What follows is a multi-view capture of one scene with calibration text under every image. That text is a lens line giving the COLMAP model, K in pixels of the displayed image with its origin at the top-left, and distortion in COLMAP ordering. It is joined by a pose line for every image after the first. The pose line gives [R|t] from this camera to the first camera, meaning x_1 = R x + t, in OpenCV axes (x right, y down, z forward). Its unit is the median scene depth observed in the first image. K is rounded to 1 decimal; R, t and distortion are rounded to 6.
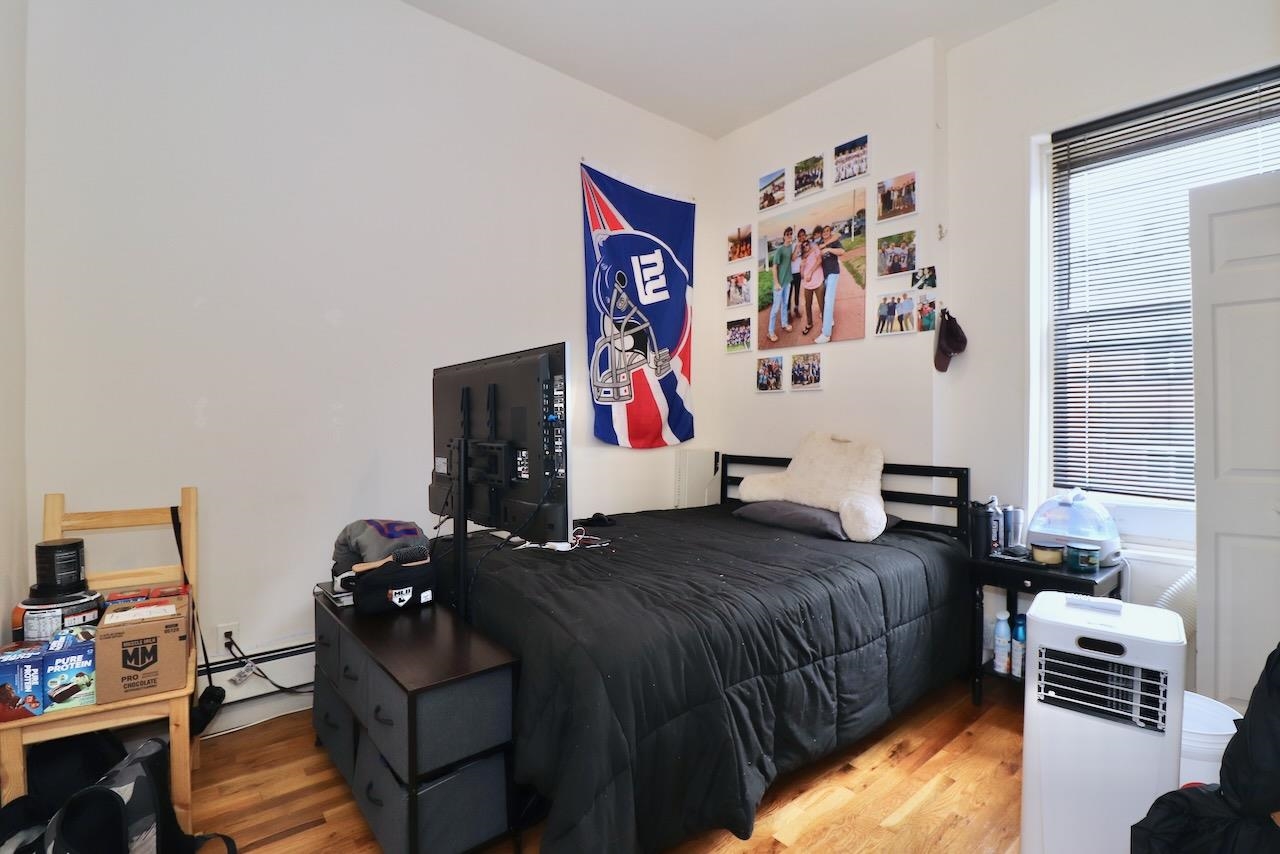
lens RADIAL K [[625.8, 0, 632.4], [0, 625.8, 414.9], [0, 0, 1]] dist [-0.003922, -0.014374]
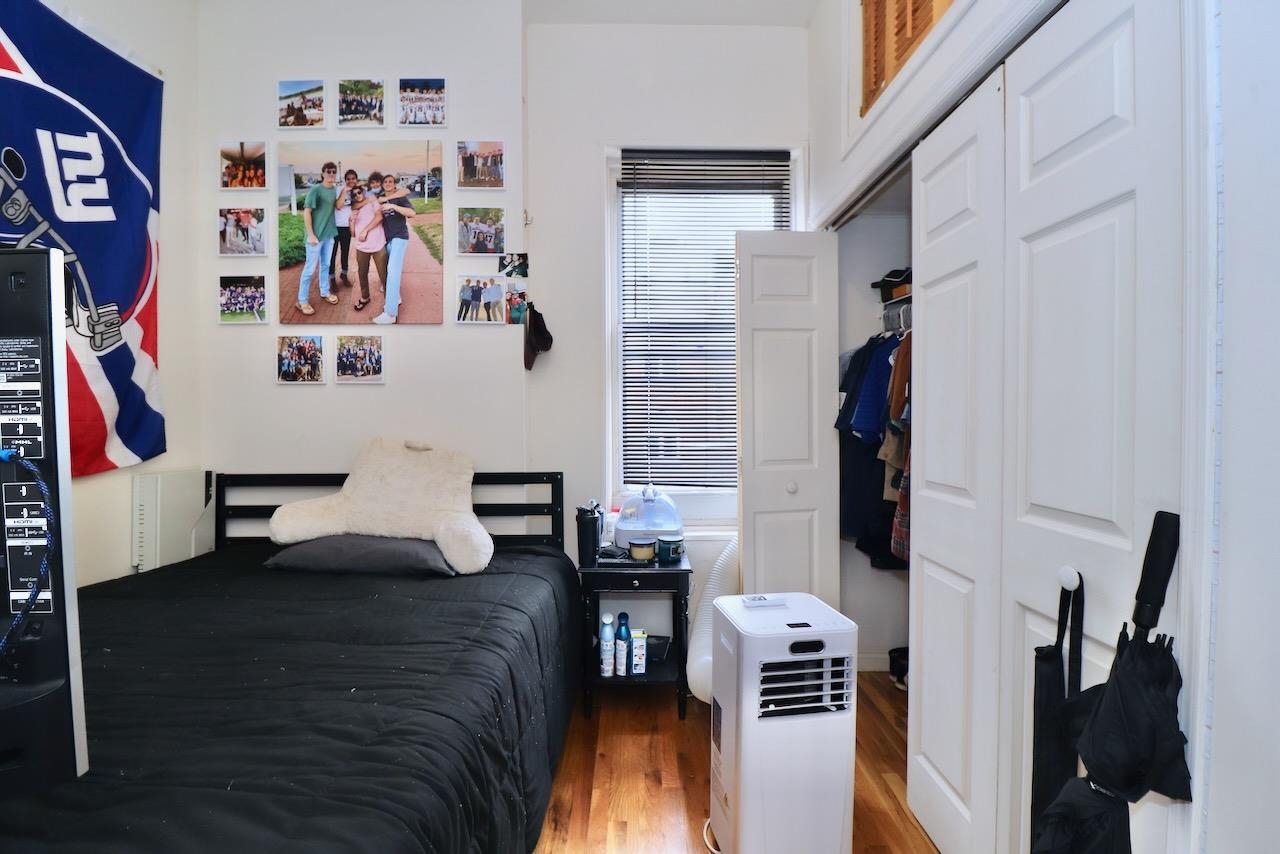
lens RADIAL K [[598.3, 0, 641.2], [0, 598.3, 420.1], [0, 0, 1]] dist [-0.000869, -0.013534]
pose [[0.607992, -0.015063, 0.793801, -0.096121], [-0.006448, 0.999693, 0.023909, -0.014696], [-0.793917, -0.019655, 0.607708, 0.285197]]
